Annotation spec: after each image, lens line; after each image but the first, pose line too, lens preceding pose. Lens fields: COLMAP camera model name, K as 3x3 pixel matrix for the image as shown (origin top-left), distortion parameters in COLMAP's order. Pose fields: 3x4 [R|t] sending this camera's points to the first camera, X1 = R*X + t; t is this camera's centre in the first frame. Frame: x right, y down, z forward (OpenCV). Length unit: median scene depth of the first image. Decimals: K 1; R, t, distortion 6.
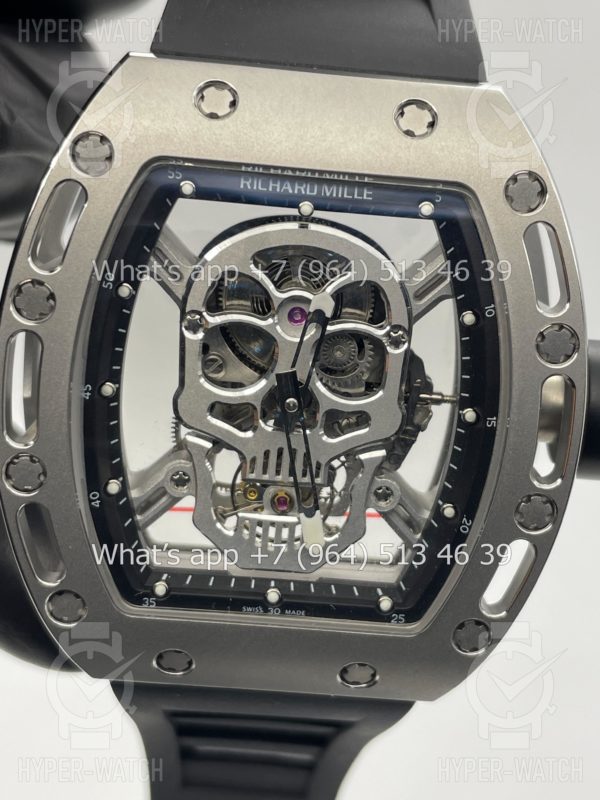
lens RADIAL K [[1271.7, 0, 299.6], [0, 1271.7, 387.1], [0, 0, 1]] dist [0.129480, 0.000000]
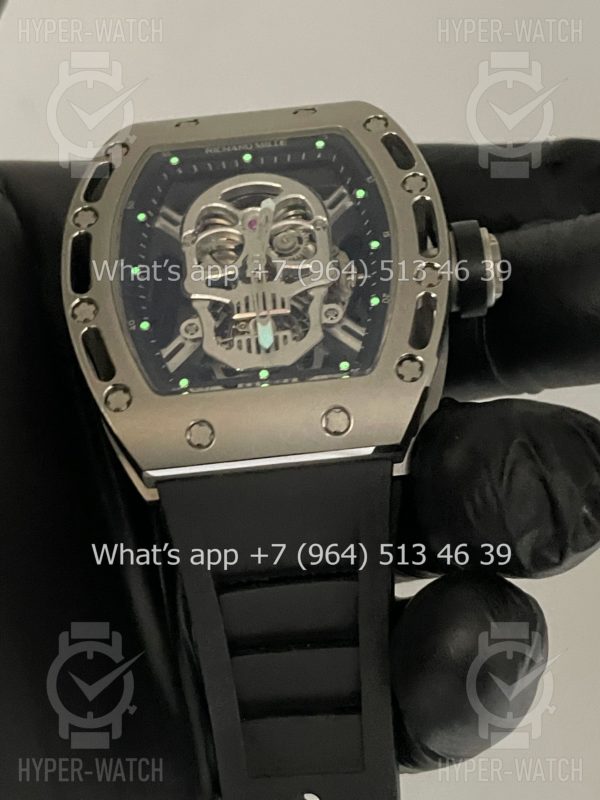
lens RADIAL K [[1275.8, 0, 303.3], [0, 1275.8, 407.4], [0, 0, 1]] dist [0.262927, 0.000000]
pose [[0.982045, -0.188551, -0.005942, 0.023986], [0.139450, 0.746801, -0.650263, 1.141552], [0.127045, 0.637759, 0.759686, -0.036597]]
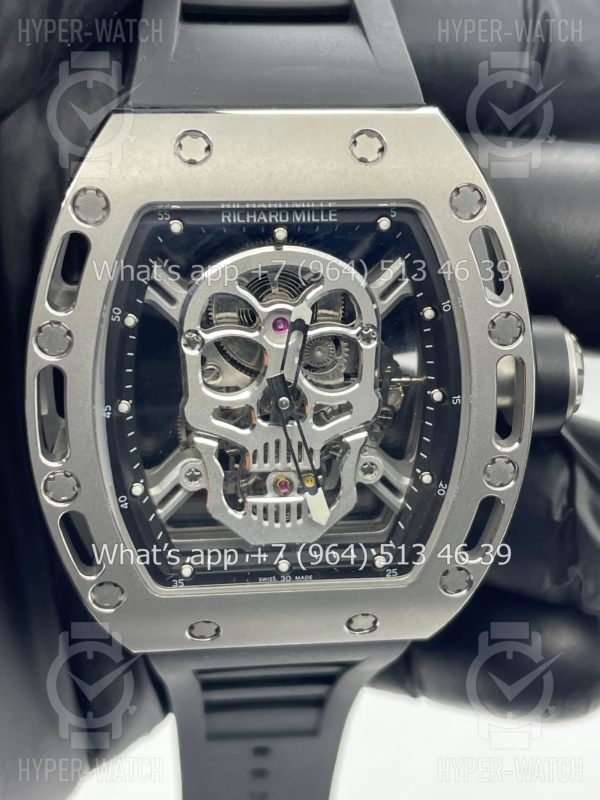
lens RADIAL K [[1271.7, 0, 306.0], [0, 1271.7, 402.4], [0, 0, 1]] dist [0.129480, 0.000000]
pose [[0.993308, -0.105090, 0.047913, -0.041786], [0.101546, 0.992278, 0.071223, -0.066668], [-0.055028, -0.065881, 0.996309, -0.151975]]
